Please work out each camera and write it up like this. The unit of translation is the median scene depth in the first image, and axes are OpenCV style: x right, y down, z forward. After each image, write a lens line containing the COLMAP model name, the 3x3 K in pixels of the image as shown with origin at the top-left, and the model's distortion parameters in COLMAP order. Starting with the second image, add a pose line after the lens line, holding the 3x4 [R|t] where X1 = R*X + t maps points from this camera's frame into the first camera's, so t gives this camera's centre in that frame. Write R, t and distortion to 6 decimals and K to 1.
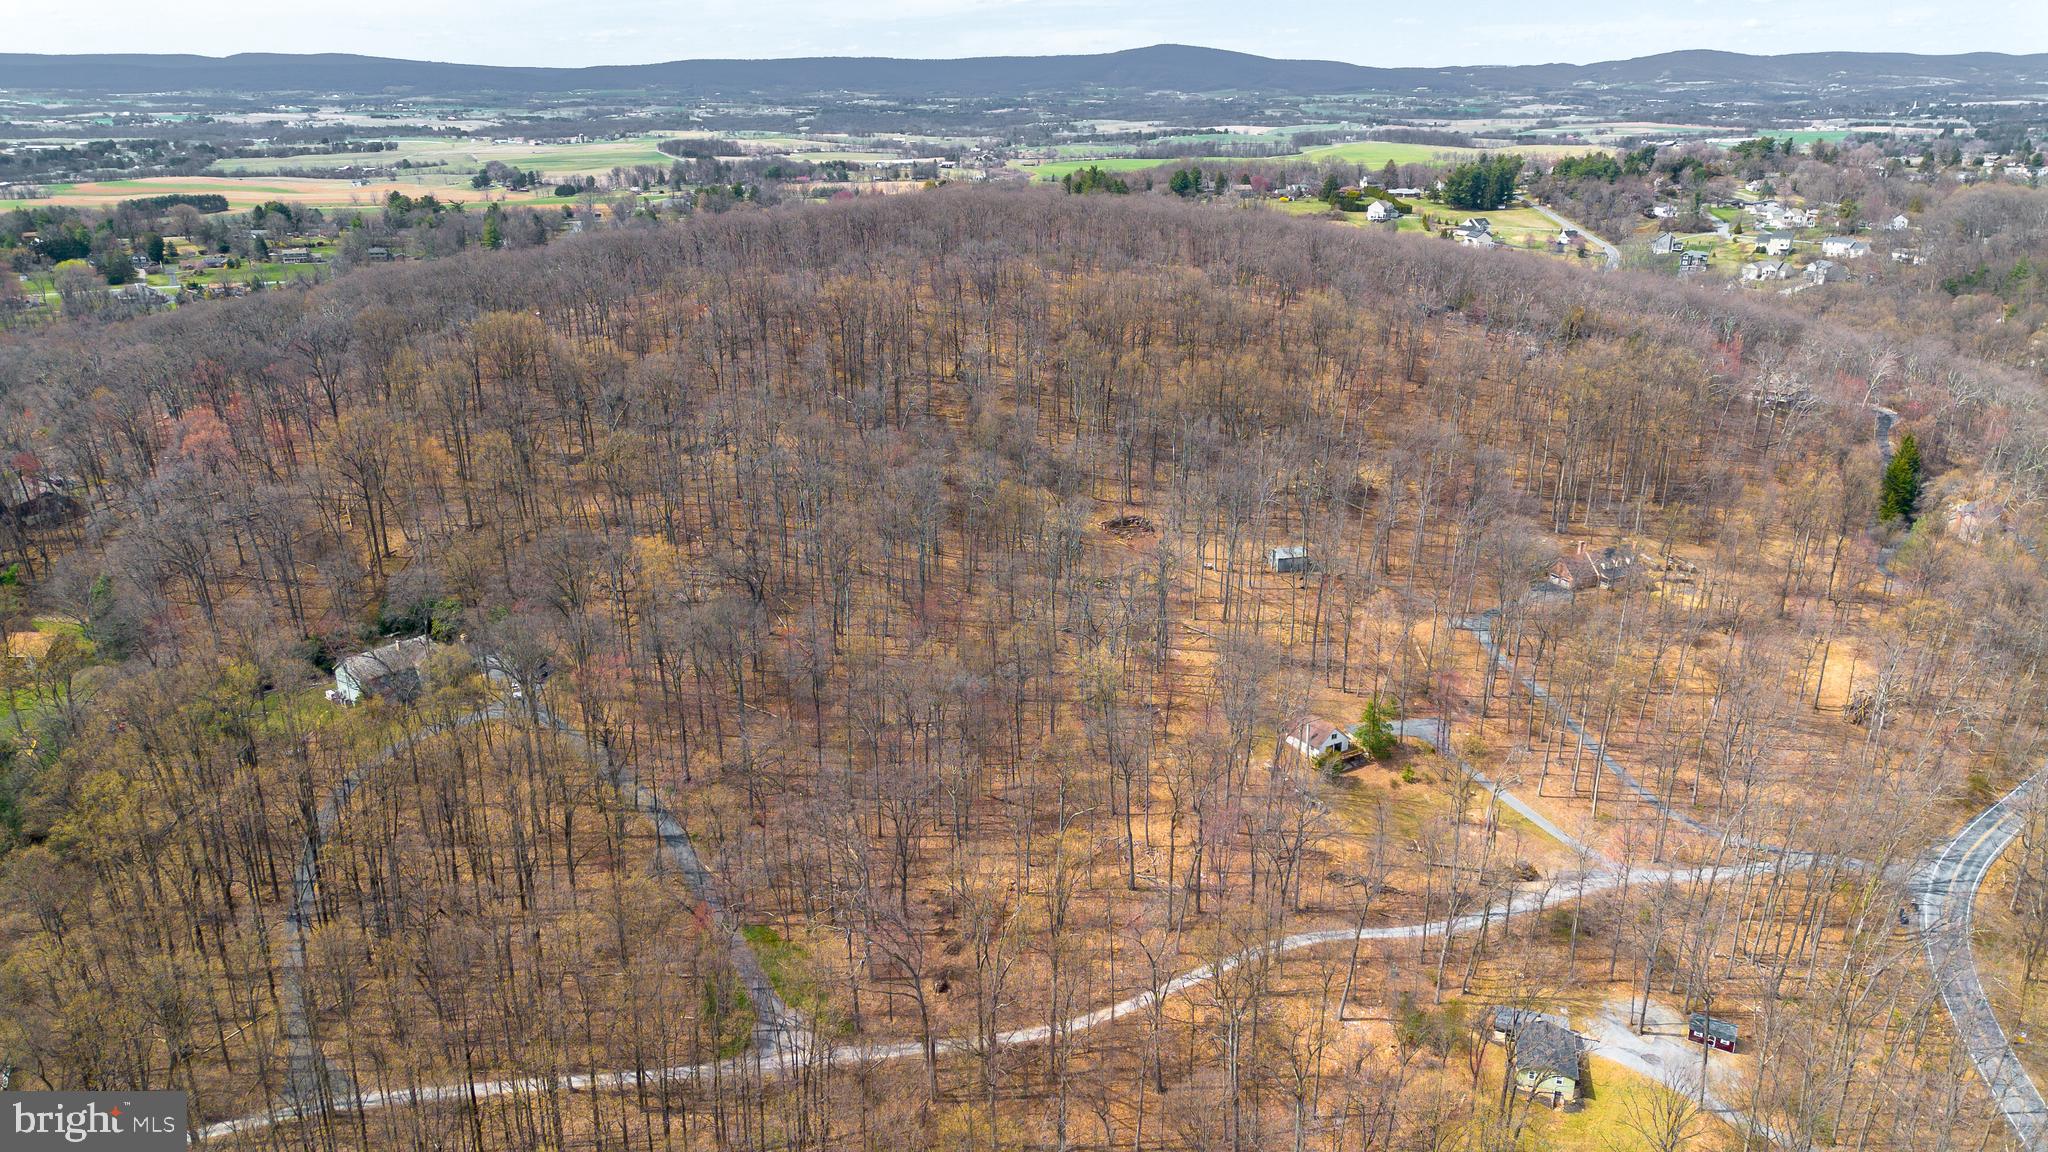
lens RADIAL K [[1431.3, 0, 1035.7], [0, 1431.3, 578.9], [0, 0, 1]] dist [0.050882, -0.040653]
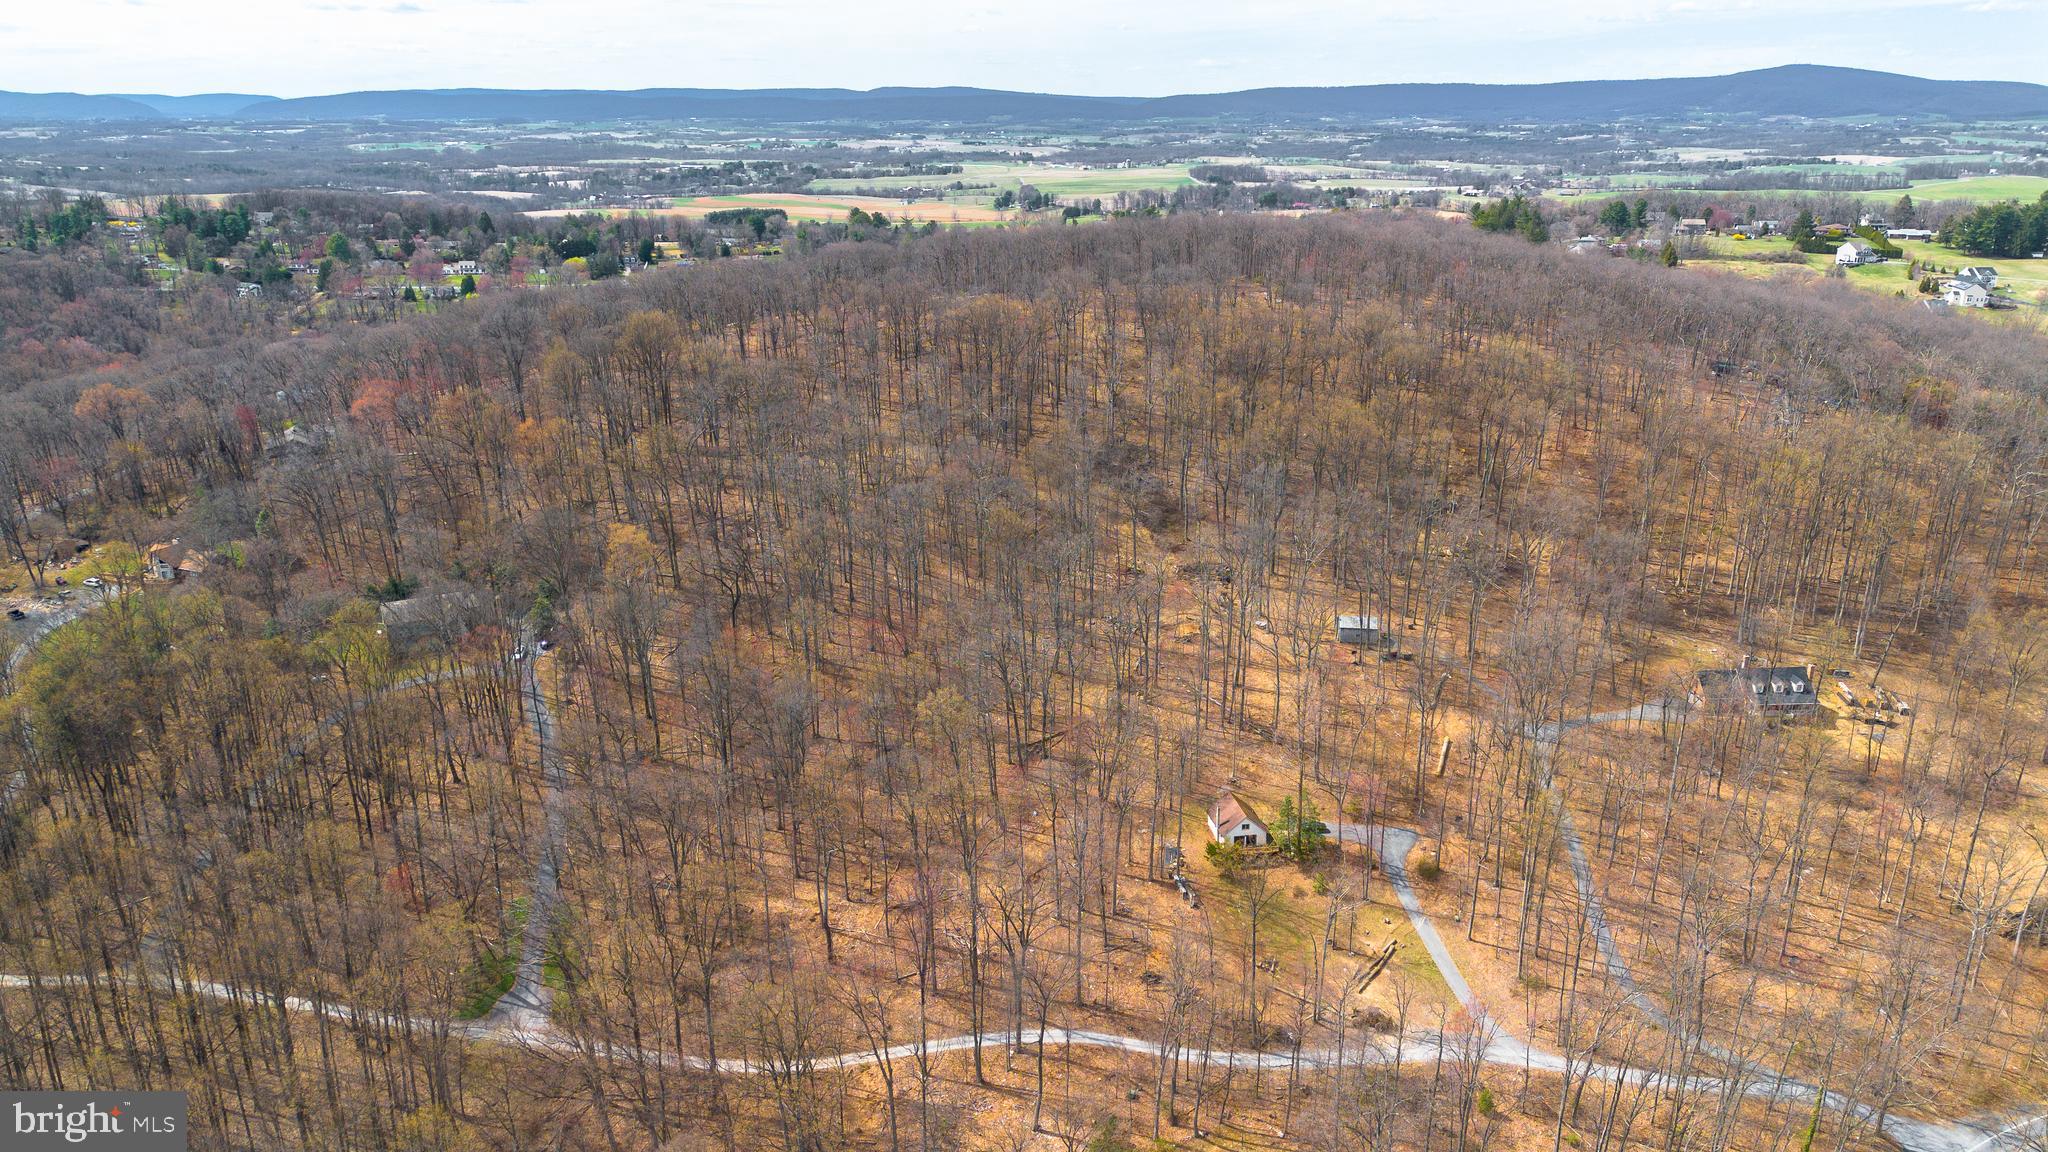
lens RADIAL K [[1431.3, 0, 1030.4], [0, 1431.3, 585.2], [0, 0, 1]] dist [0.050882, -0.040653]
pose [[0.926704, 0.118960, -0.356465, 0.034524], [-0.123676, 0.992276, 0.009624, -0.002809], [0.354857, 0.035167, 0.934259, 0.010130]]
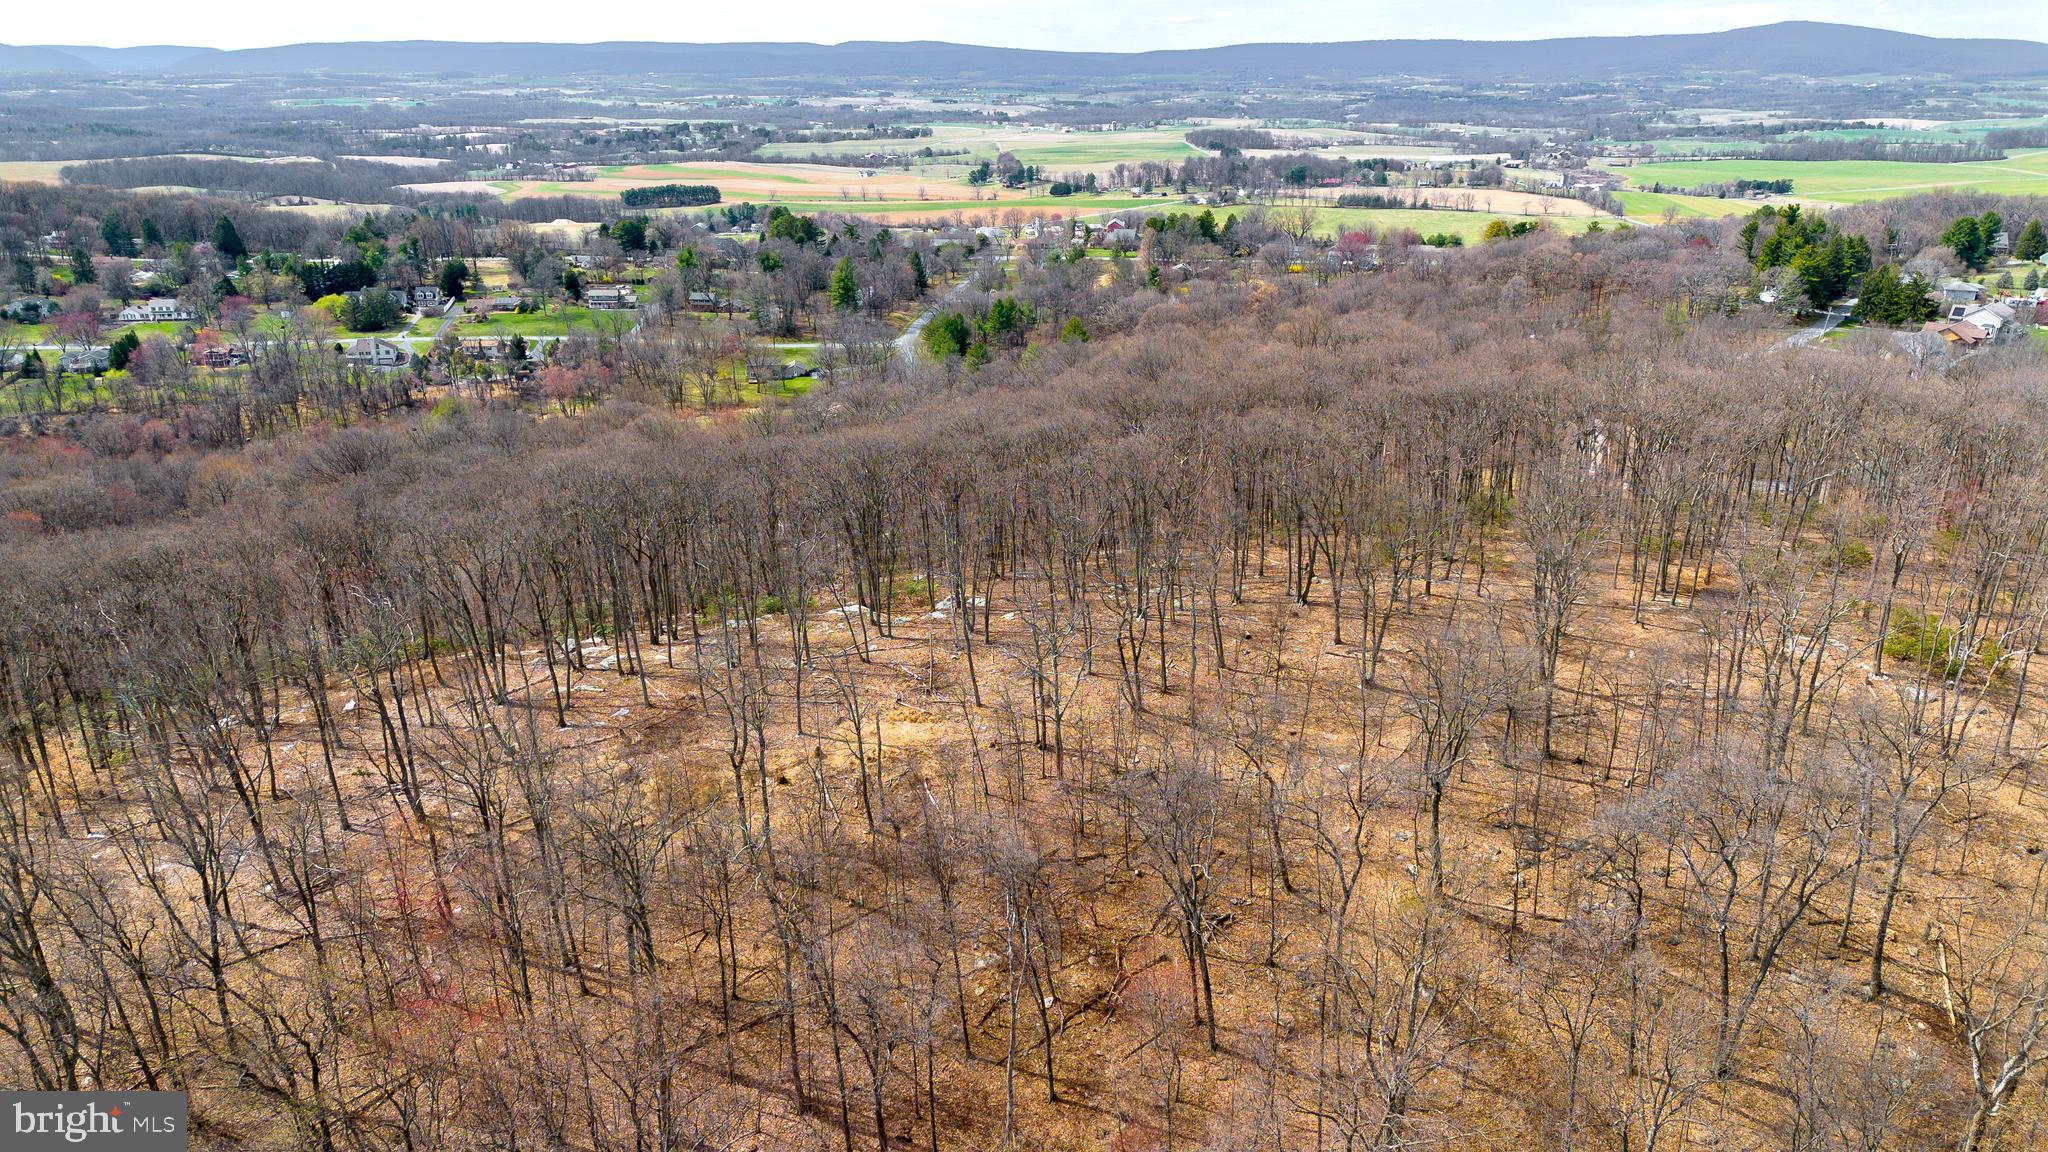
lens RADIAL K [[1431.3, 0, 1023.8], [0, 1431.3, 573.9], [0, 0, 1]] dist [0.050882, -0.040653]
pose [[0.932094, 0.124610, -0.340107, -0.010410], [-0.122374, 0.992086, 0.028109, -0.035887], [0.340918, 0.015420, 0.939967, 0.104371]]
